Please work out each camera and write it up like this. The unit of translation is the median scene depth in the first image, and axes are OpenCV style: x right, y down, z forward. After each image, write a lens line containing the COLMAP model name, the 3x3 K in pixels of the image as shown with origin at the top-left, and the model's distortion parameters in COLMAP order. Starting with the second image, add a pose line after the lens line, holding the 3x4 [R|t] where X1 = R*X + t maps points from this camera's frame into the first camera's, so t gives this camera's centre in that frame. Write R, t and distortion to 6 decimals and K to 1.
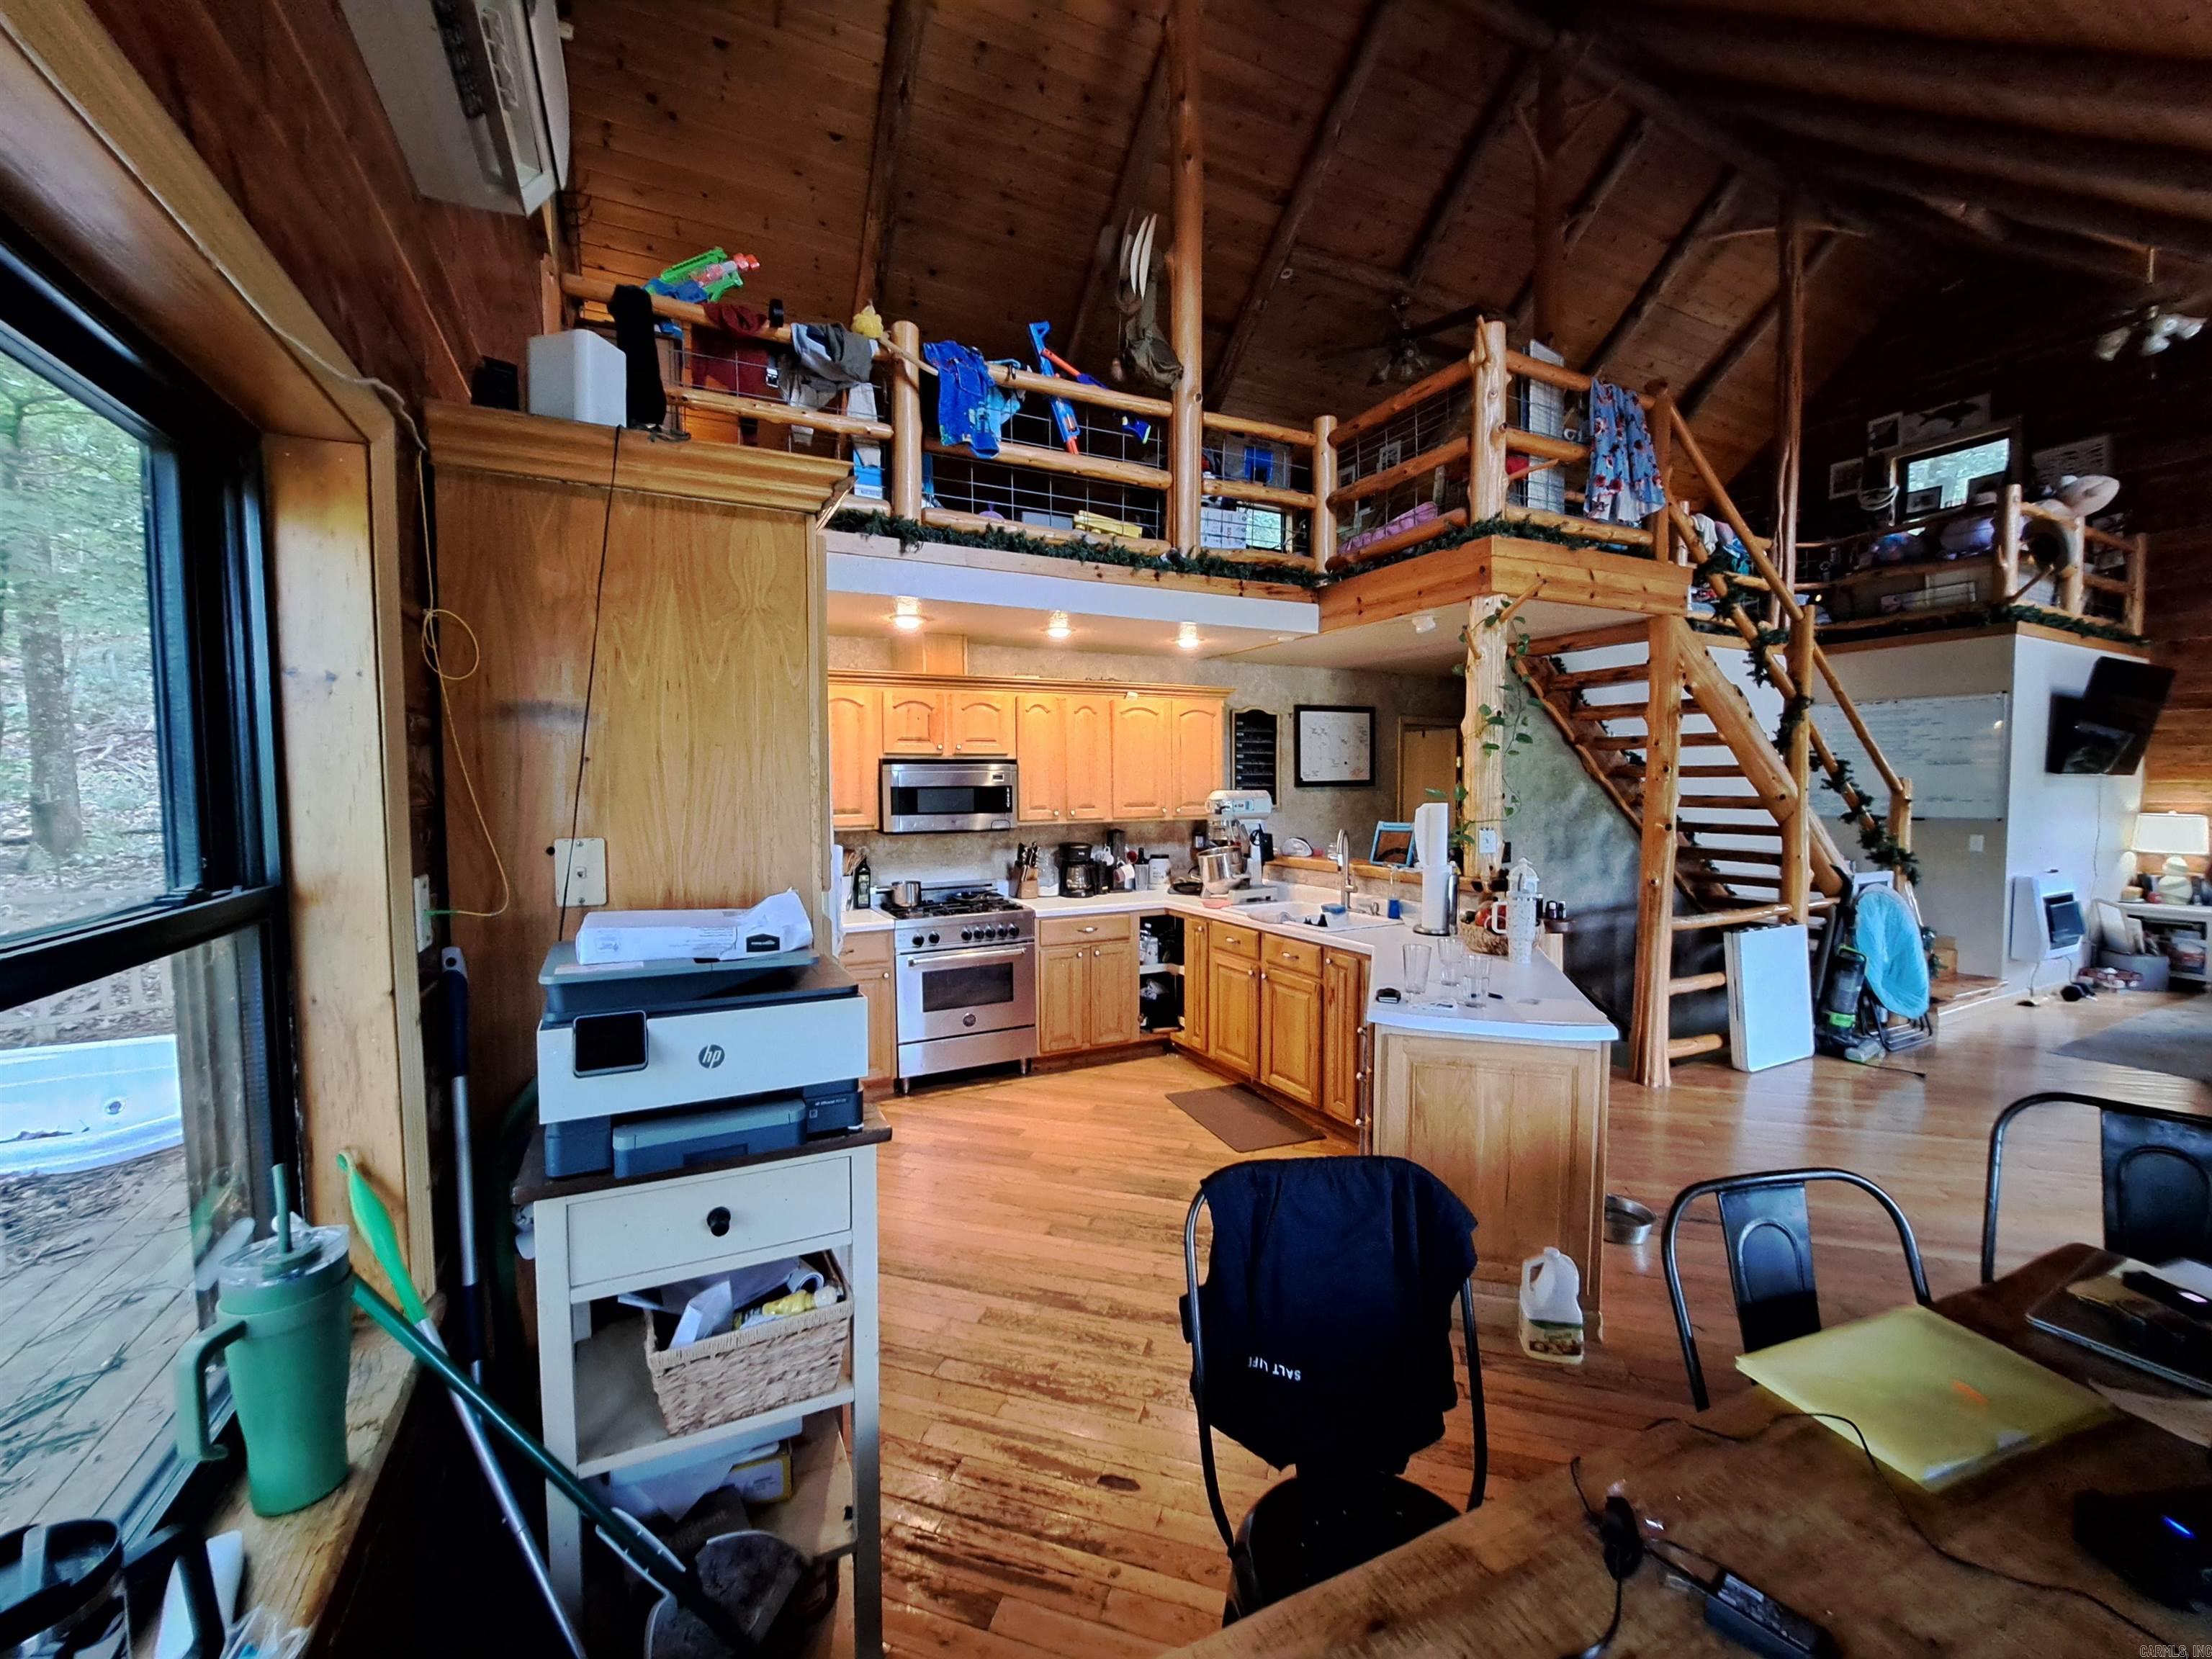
lens RADIAL K [[873.3, 0, 1095.3], [0, 873.3, 830.8], [0, 0, 1]] dist [-0.014030, -0.000579]
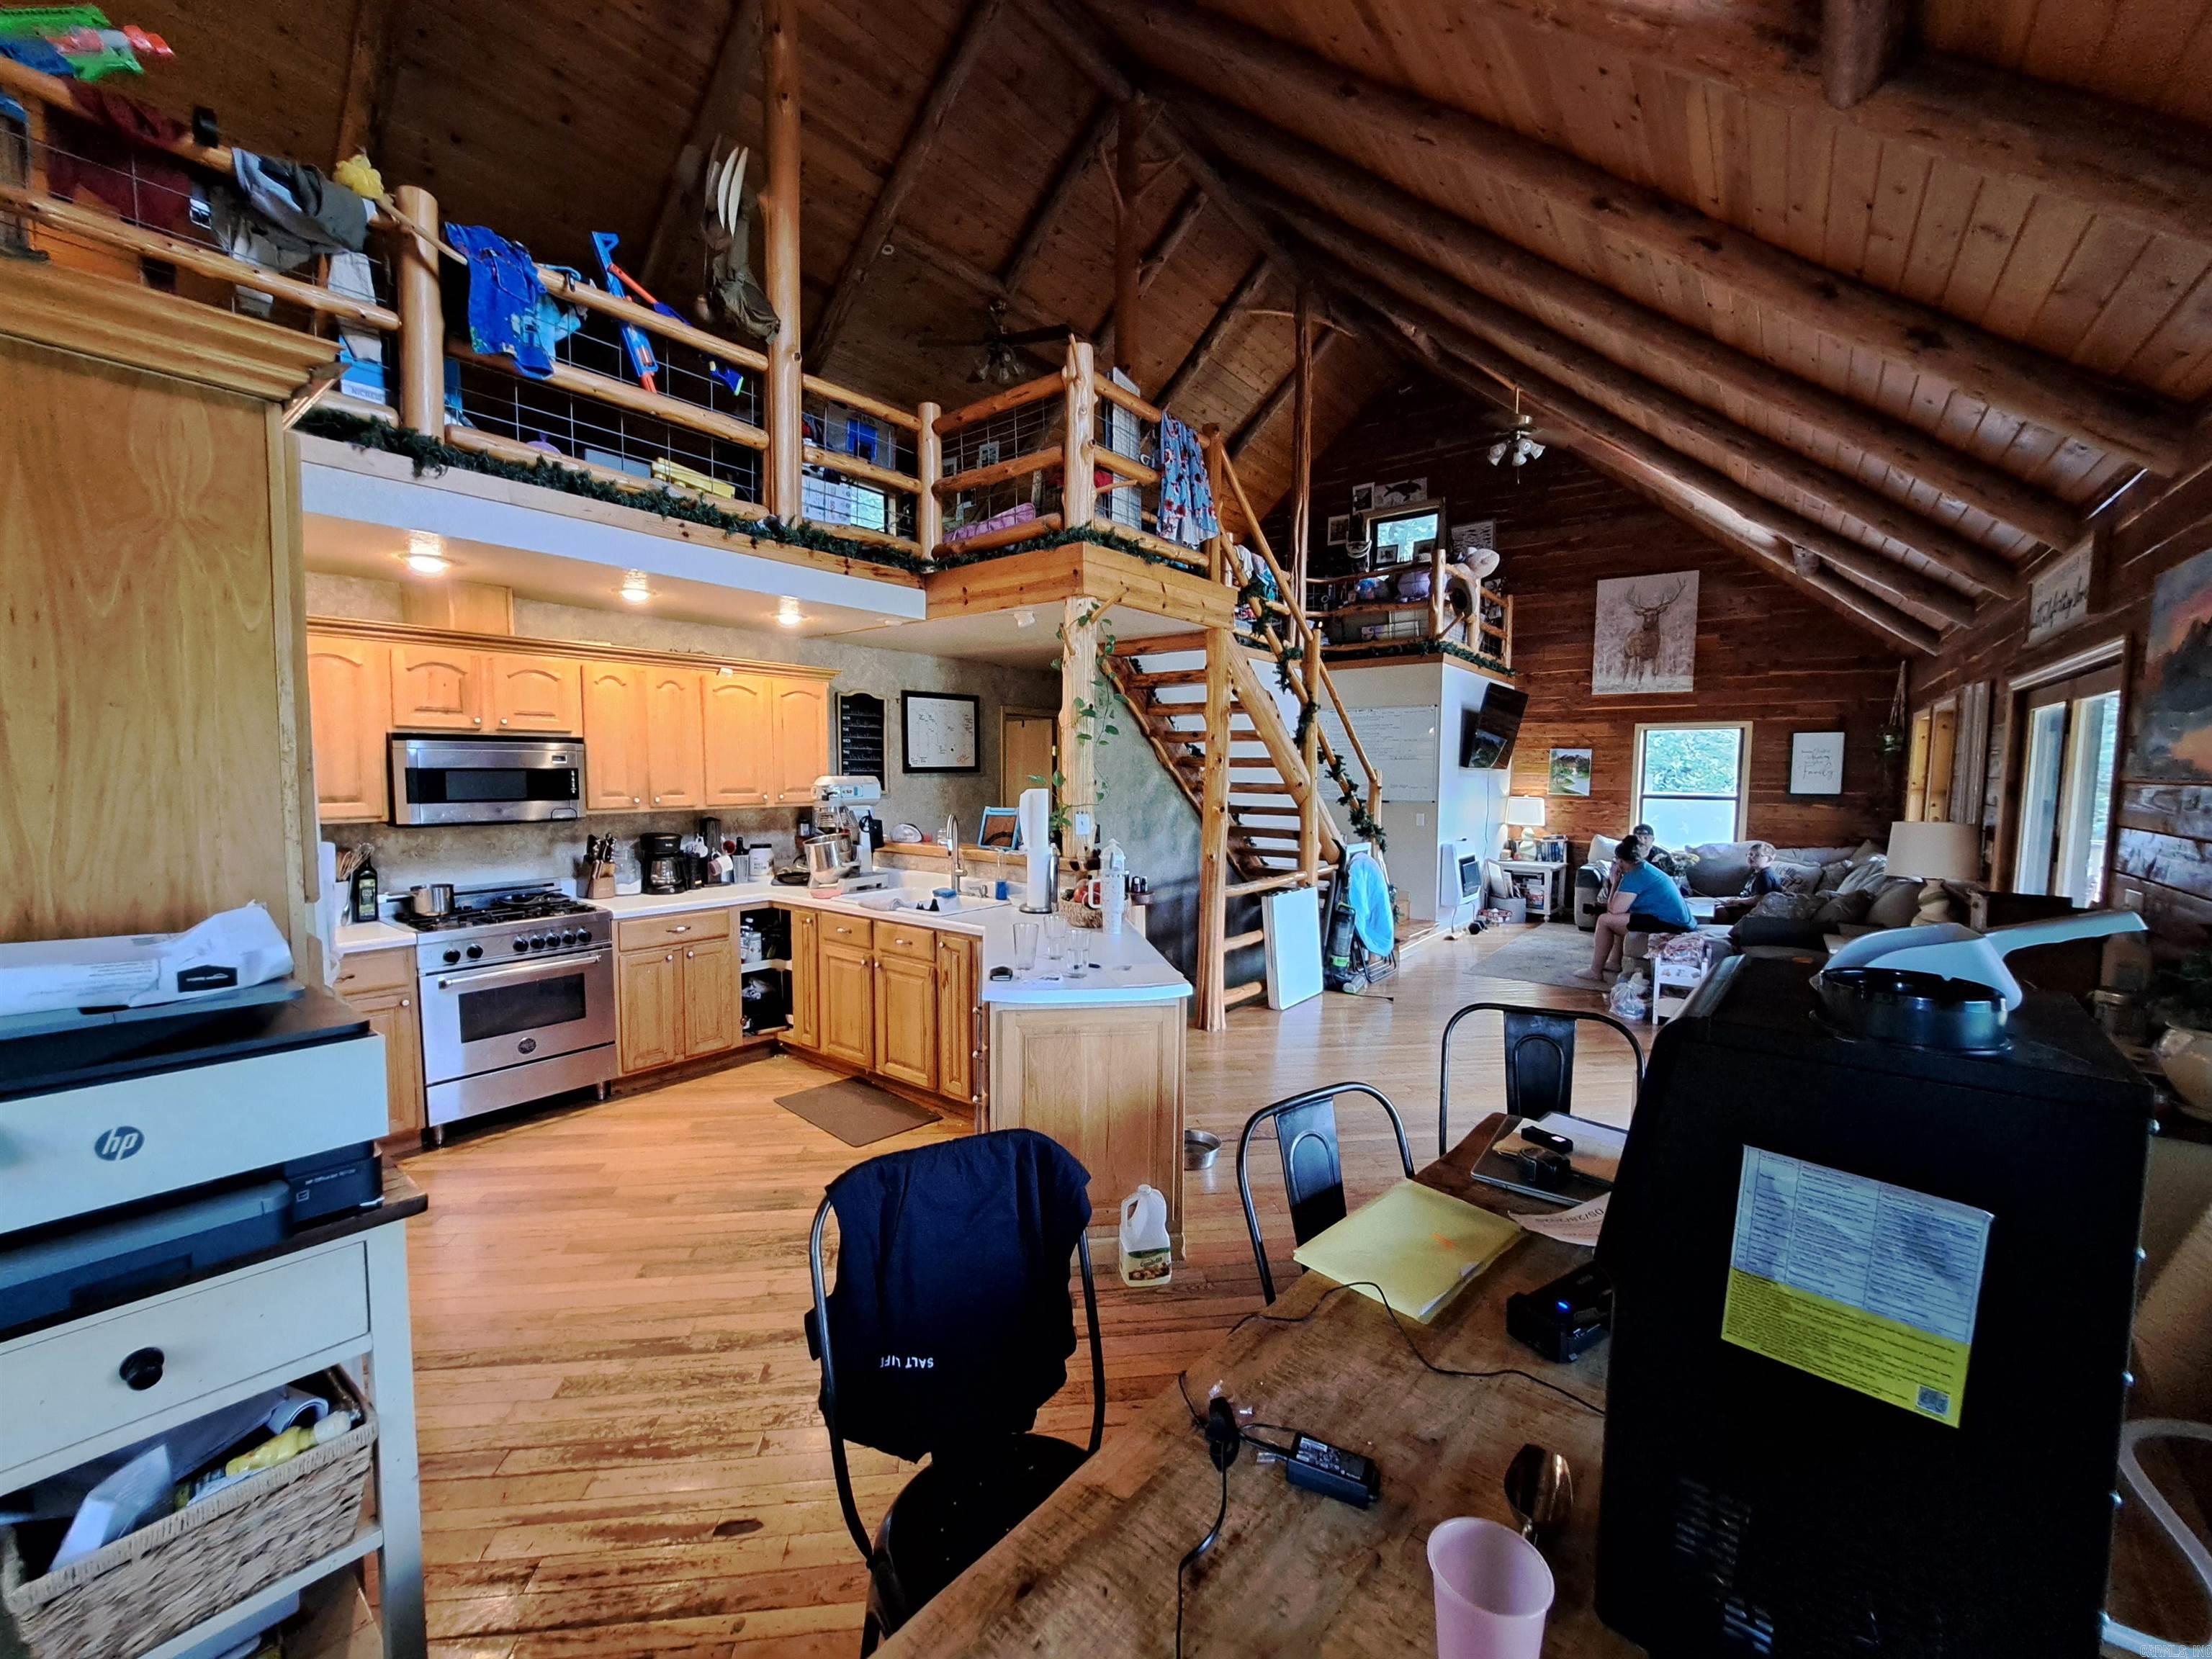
lens RADIAL K [[873.3, 0, 1091.6], [0, 873.3, 832.1], [0, 0, 1]] dist [-0.014030, -0.000579]
pose [[0.904489, -0.019823, 0.426036, -0.002885], [0.012456, 0.999721, 0.020071, 0.000176], [-0.426315, -0.012847, 0.904484, 0.006408]]
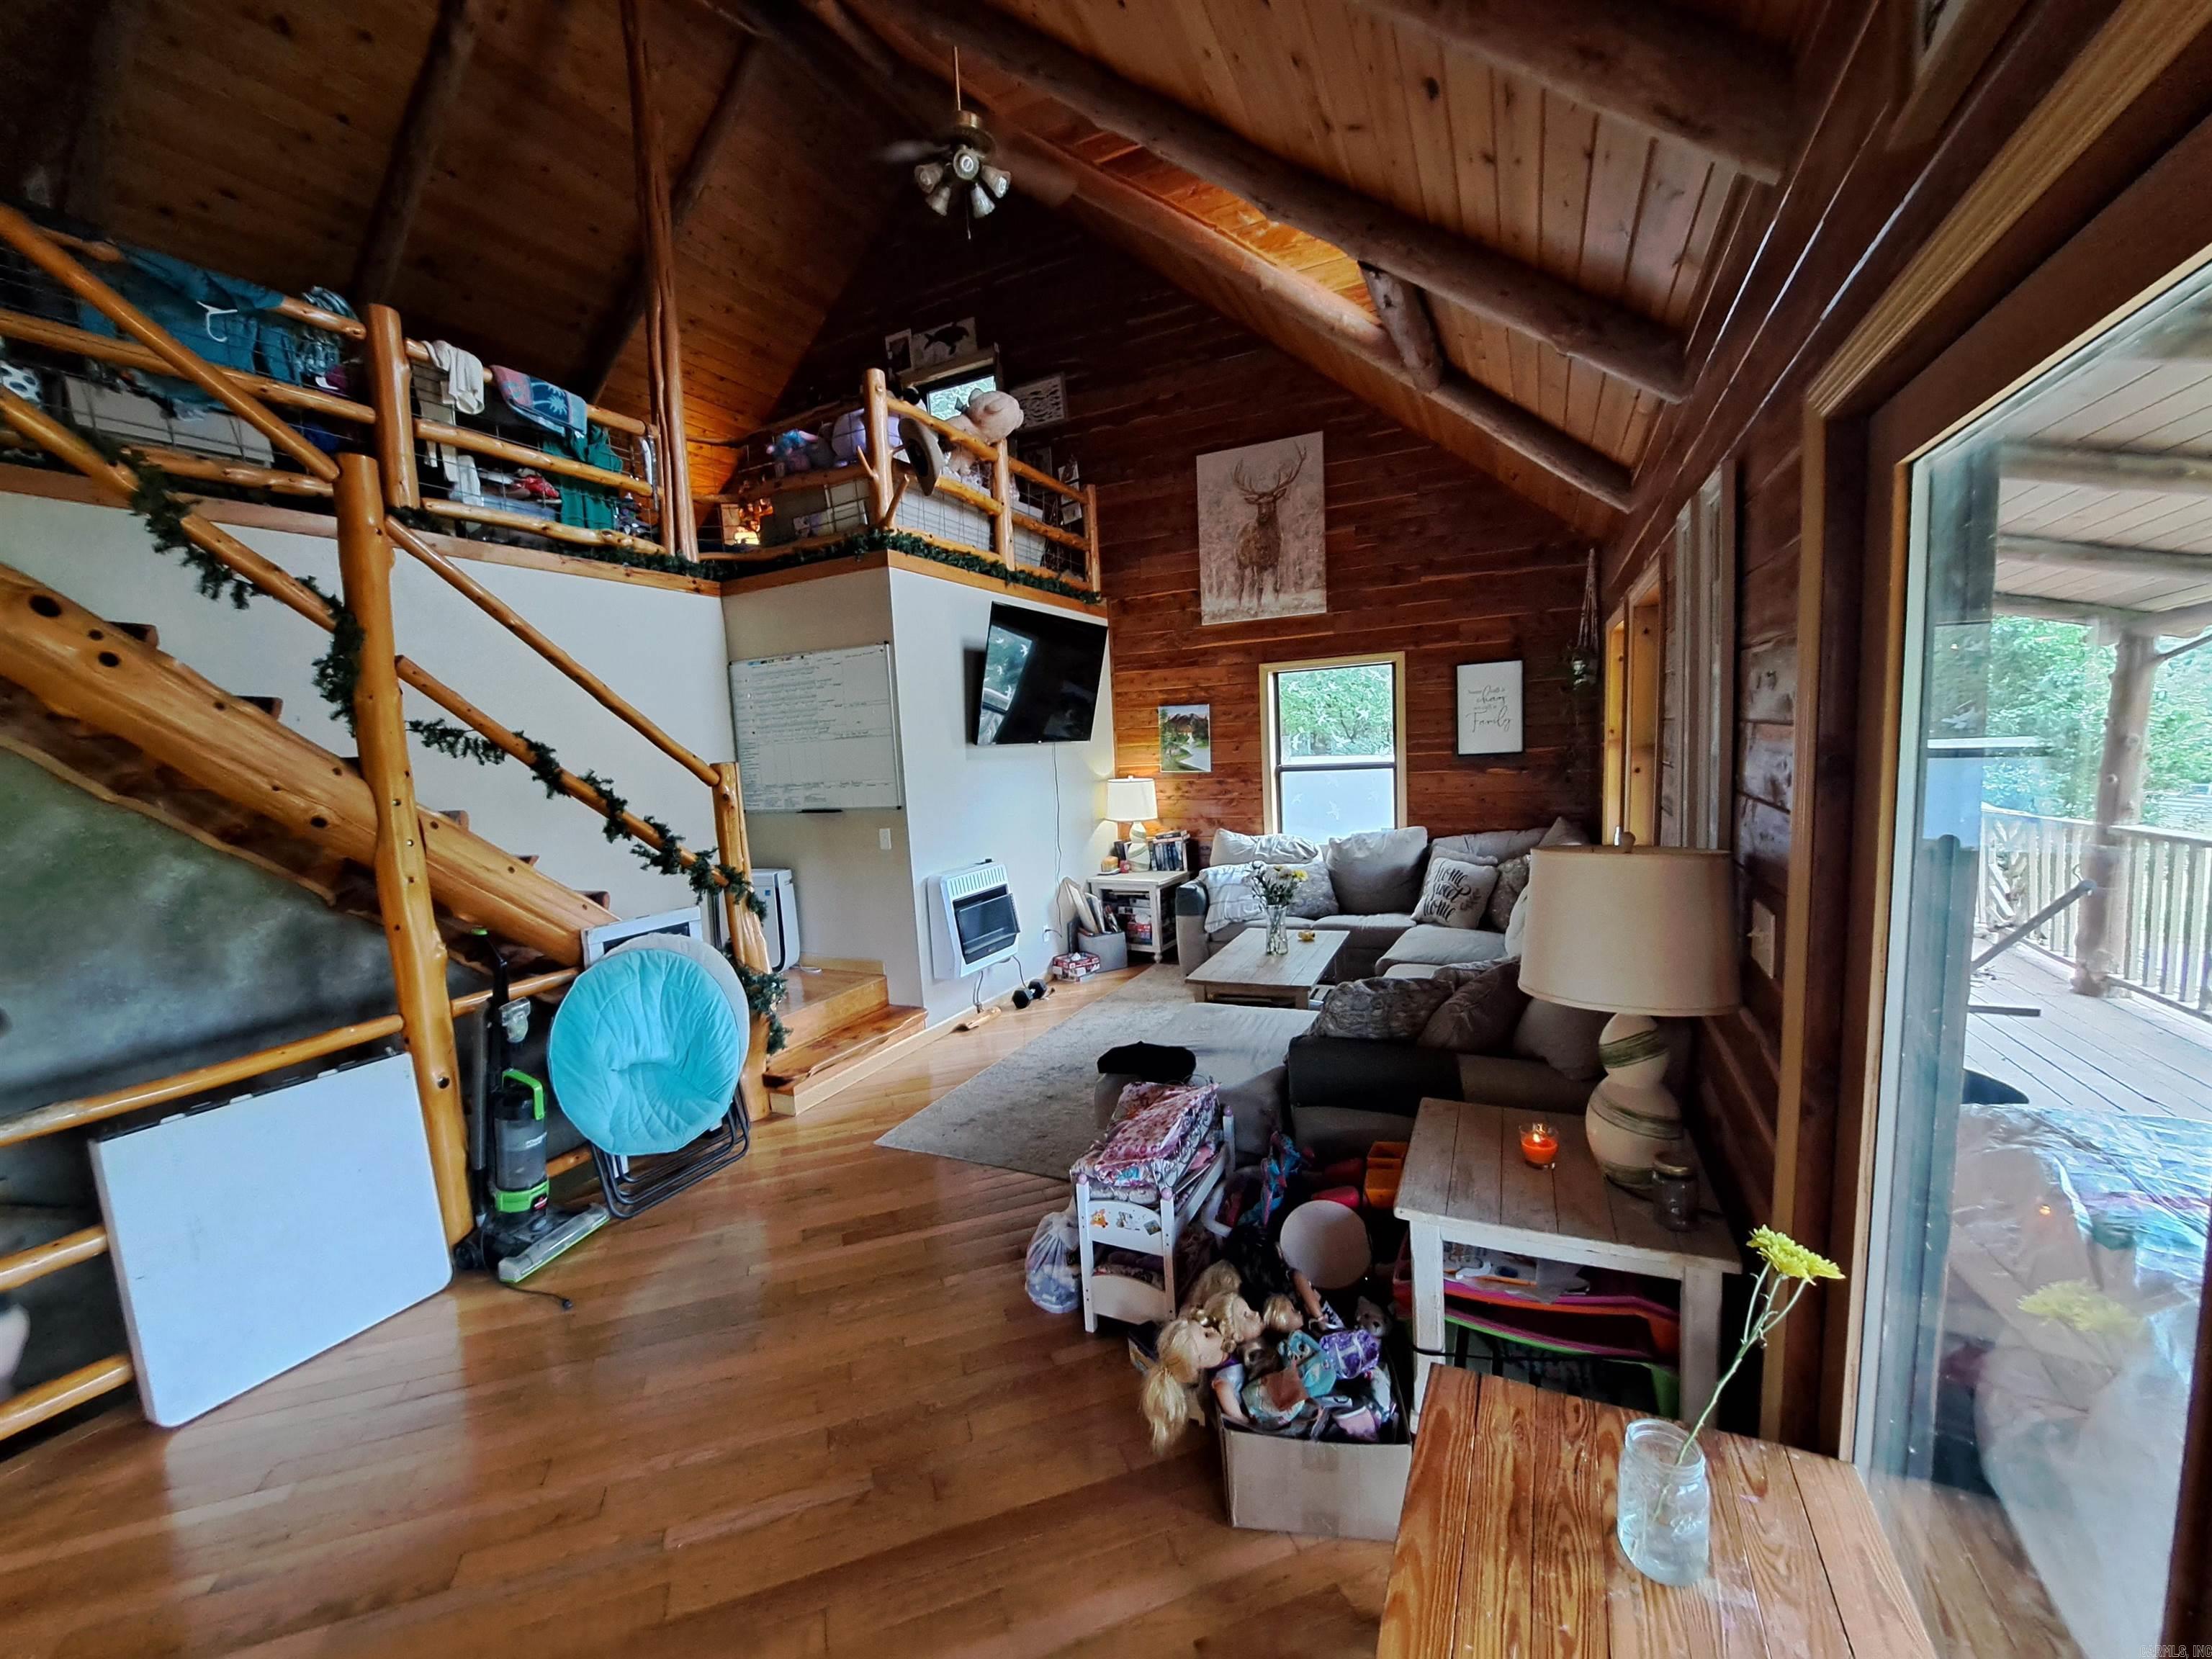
lens RADIAL K [[873.3, 0, 1088.9], [0, 873.3, 832.0], [0, 0, 1]] dist [-0.014030, -0.000579]
pose [[0.798411, -0.096364, 0.594351, 0.929884], [0.079943, 0.995336, 0.053986, -0.025994], [-0.596782, 0.004411, 0.802391, 0.341419]]
